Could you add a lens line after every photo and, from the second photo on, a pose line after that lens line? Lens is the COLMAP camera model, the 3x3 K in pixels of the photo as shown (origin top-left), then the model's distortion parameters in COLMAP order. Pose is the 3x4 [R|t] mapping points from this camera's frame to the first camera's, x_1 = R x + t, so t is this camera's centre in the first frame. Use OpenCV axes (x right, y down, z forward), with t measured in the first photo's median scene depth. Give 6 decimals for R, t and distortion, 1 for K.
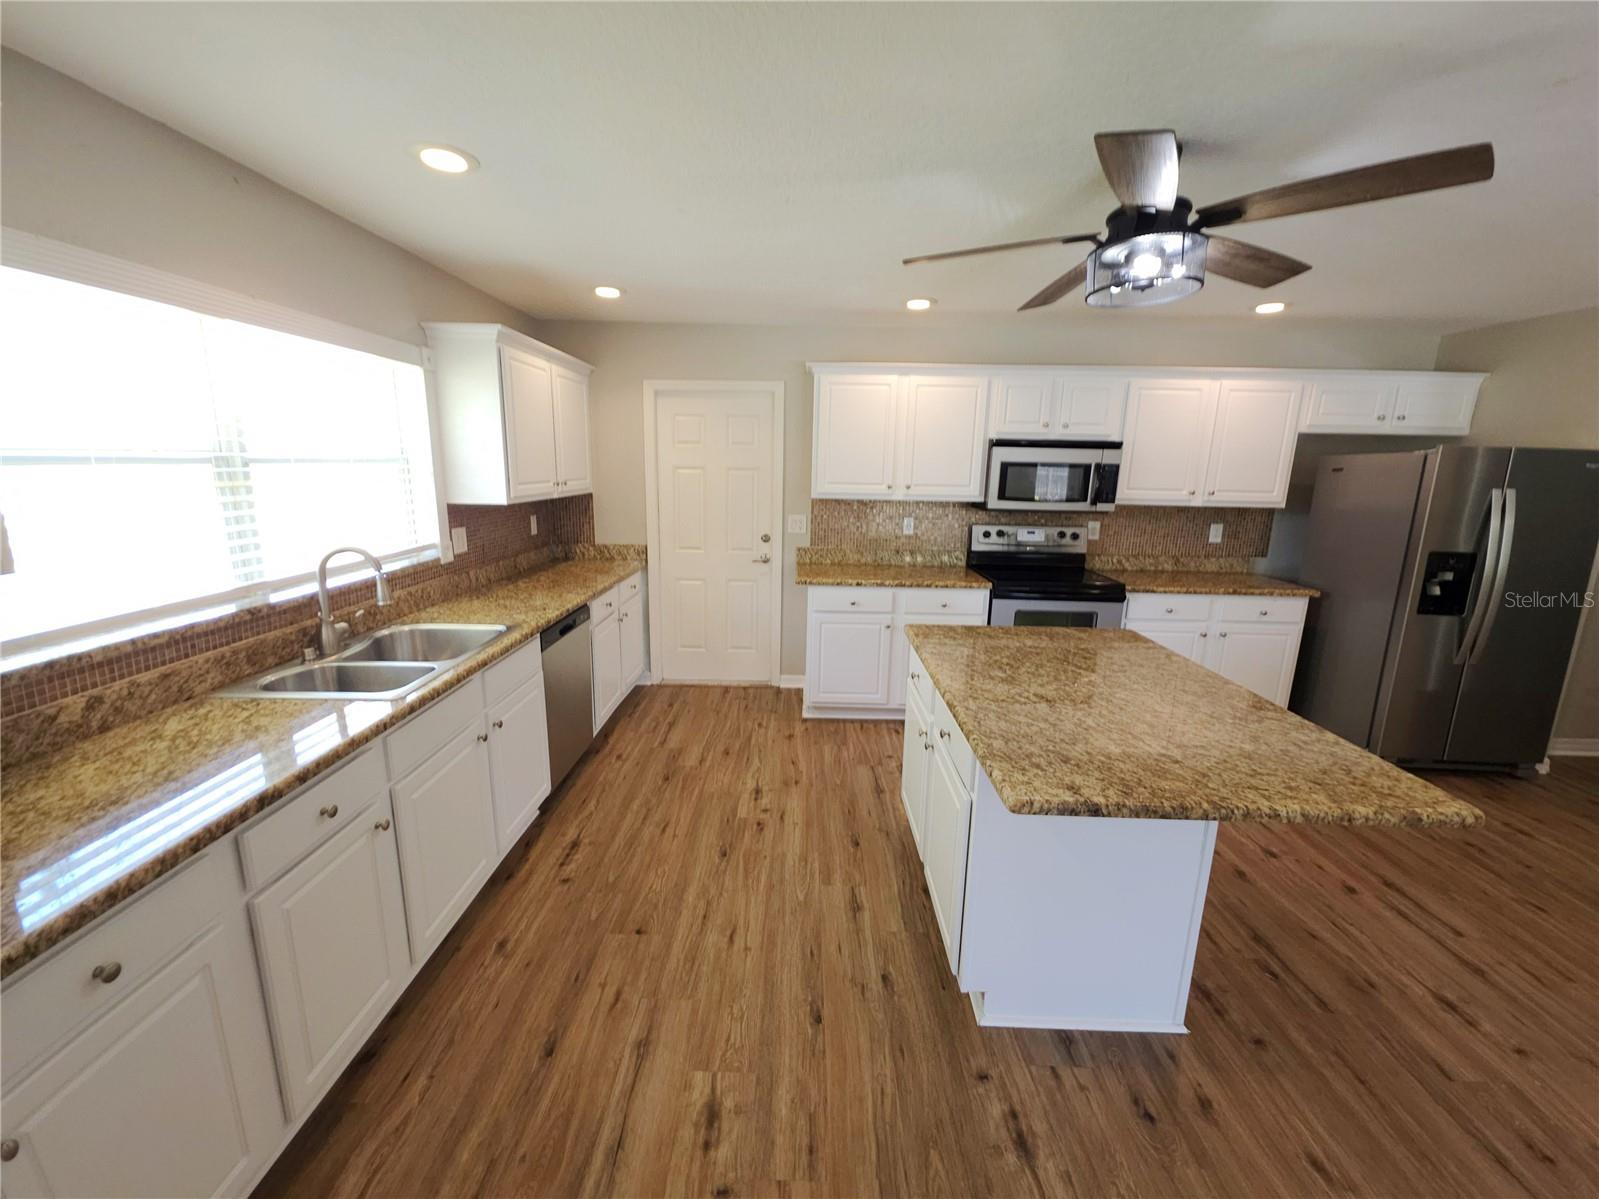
lens RADIAL K [[643.7, 0, 799.5], [0, 643.7, 599.5], [0, 0, 1]] dist [0.001426, -0.000217]
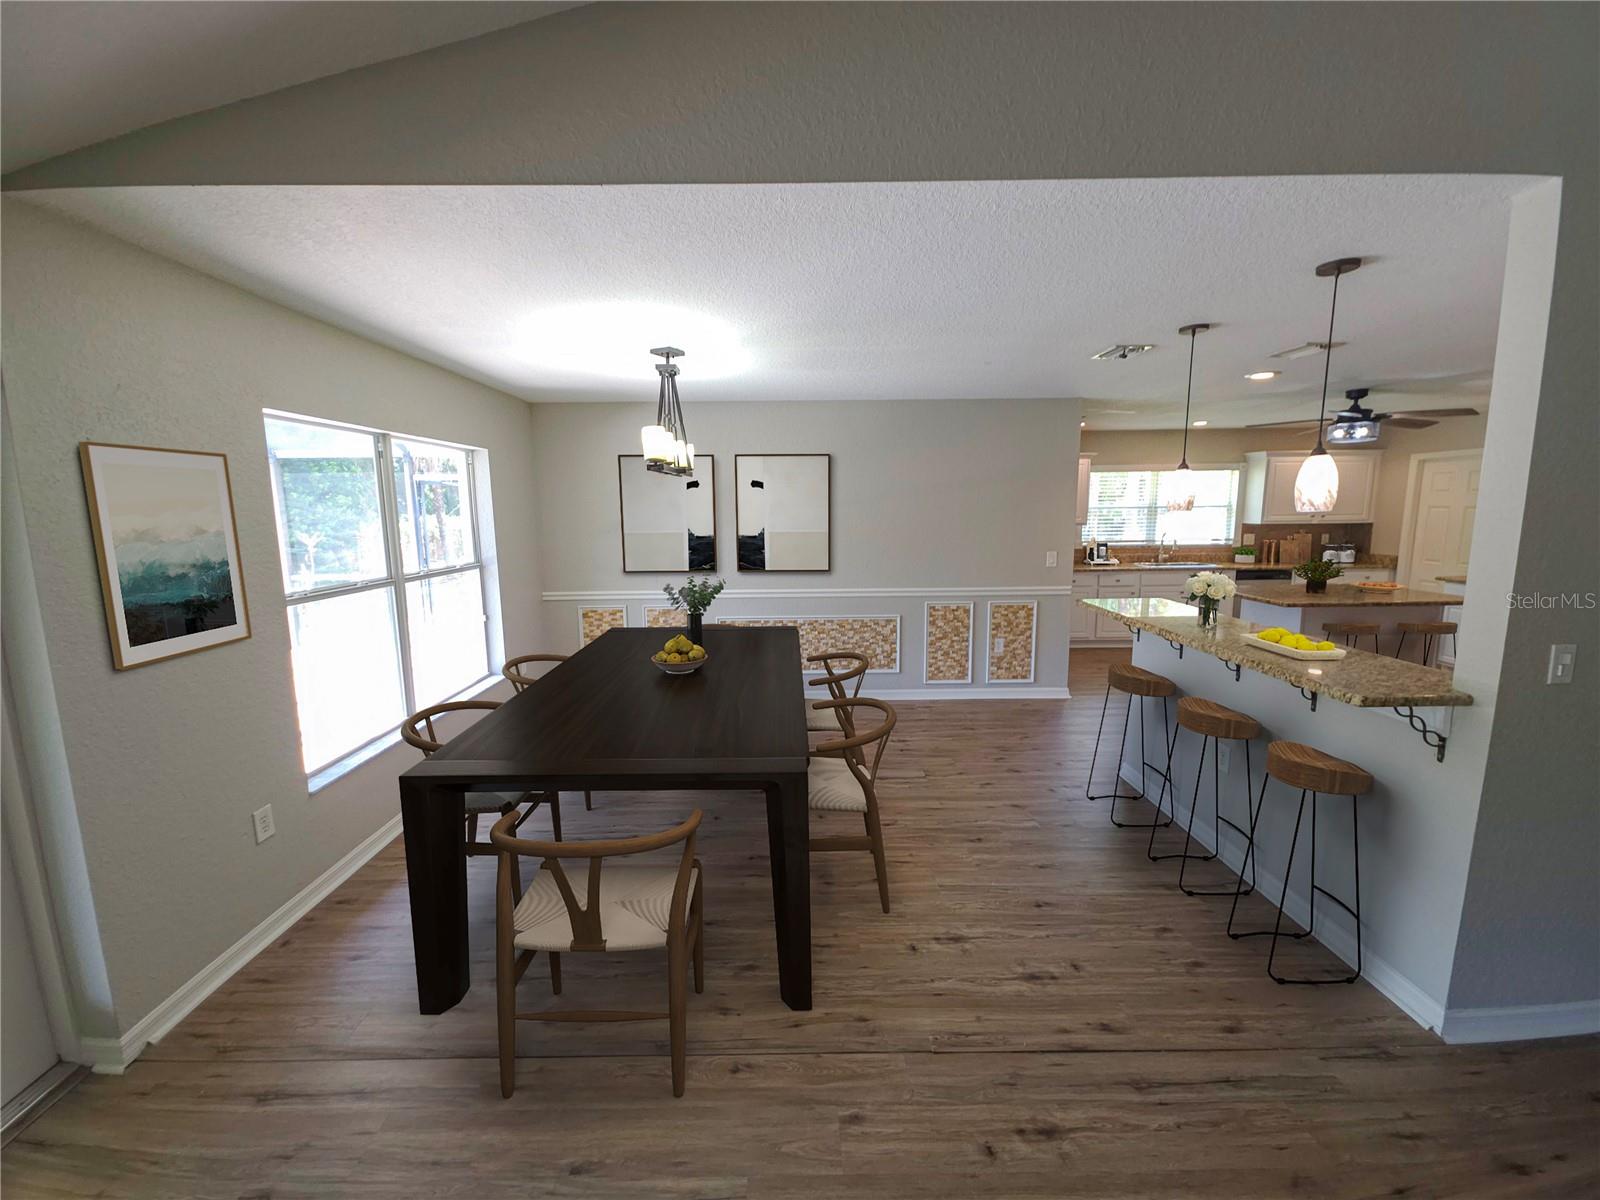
lens RADIAL K [[628.1, 0, 794.9], [0, 628.1, 594.5], [0, 0, 1]] dist [-0.000341, -0.000389]
pose [[0.019349, 0.122981, -0.992220, 1.454665], [-0.194068, 0.973993, 0.116938, 0.132053], [0.980797, 0.190296, 0.042713, -0.573620]]
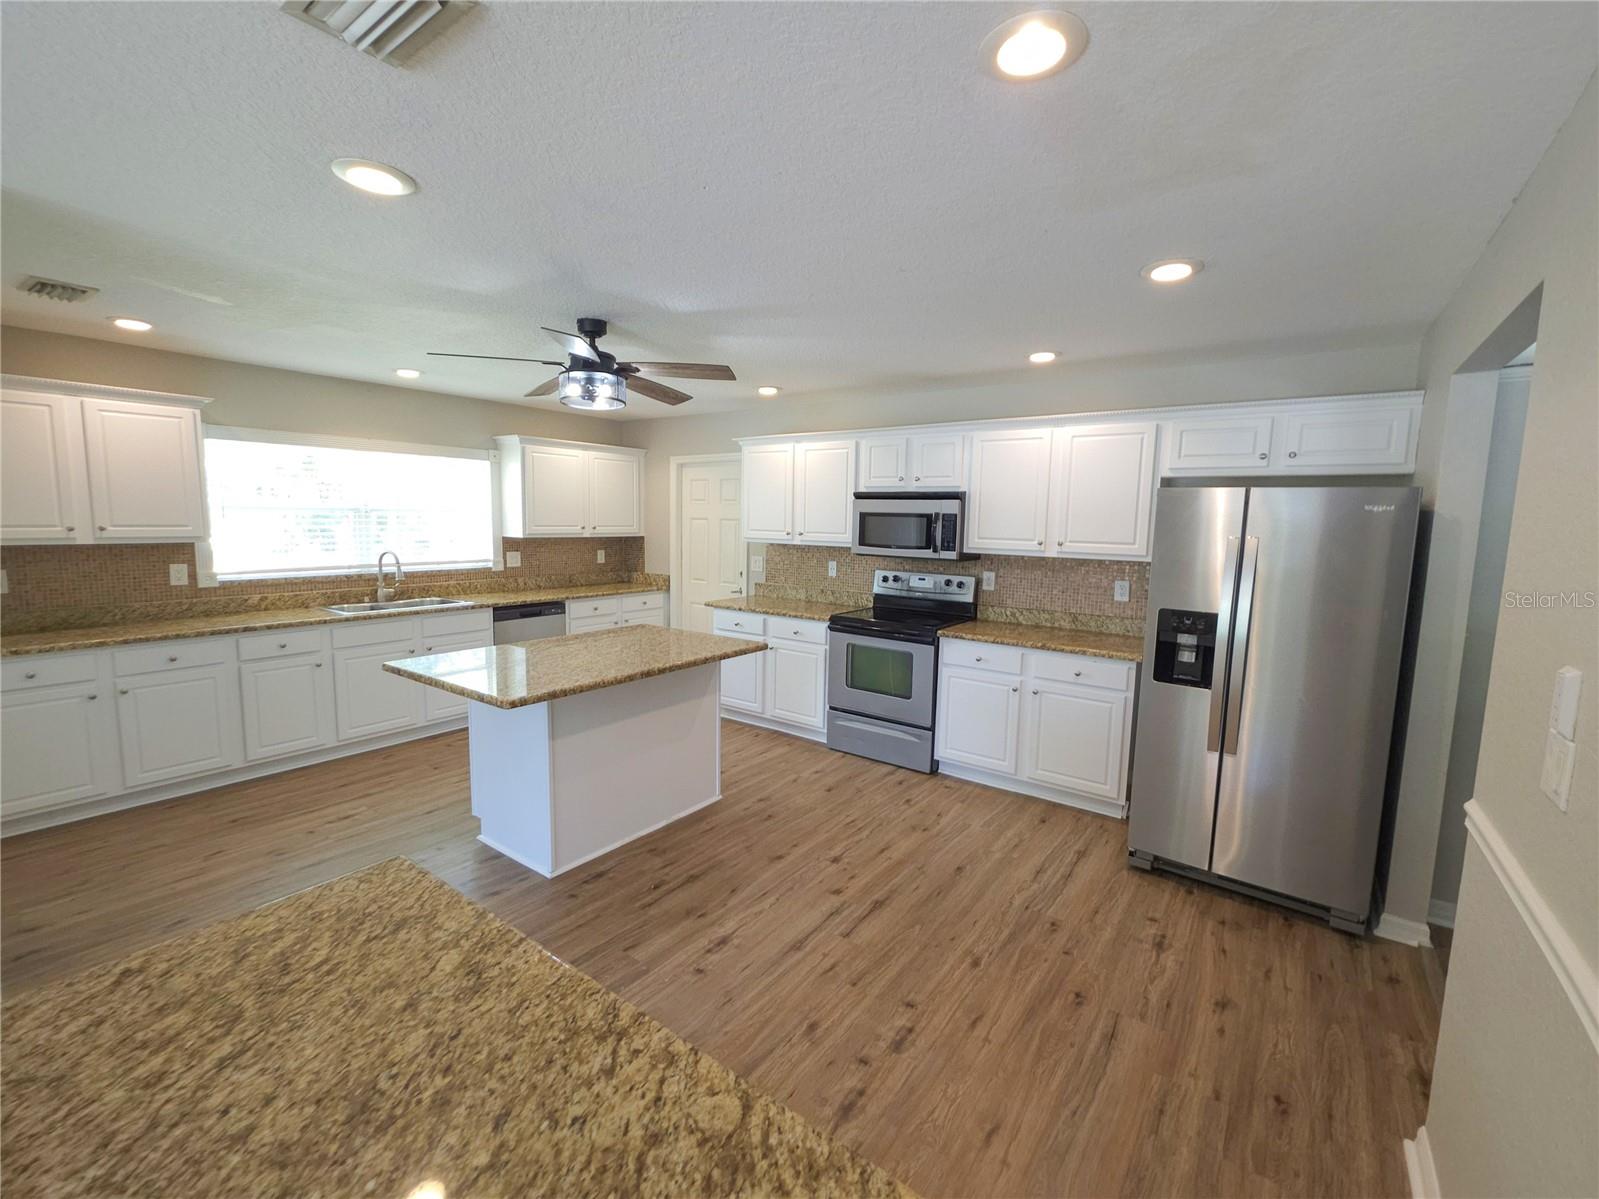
lens RADIAL K [[691.0, 0, 791.5], [0, 691.0, 598.1], [0, 0, 1]] dist [-0.000954, -0.000657]
pose [[0.815107, 0.065474, -0.575598, 0.918746], [-0.124279, 0.990223, -0.063355, 0.026540], [0.565822, 0.123176, 0.815275, -0.035640]]
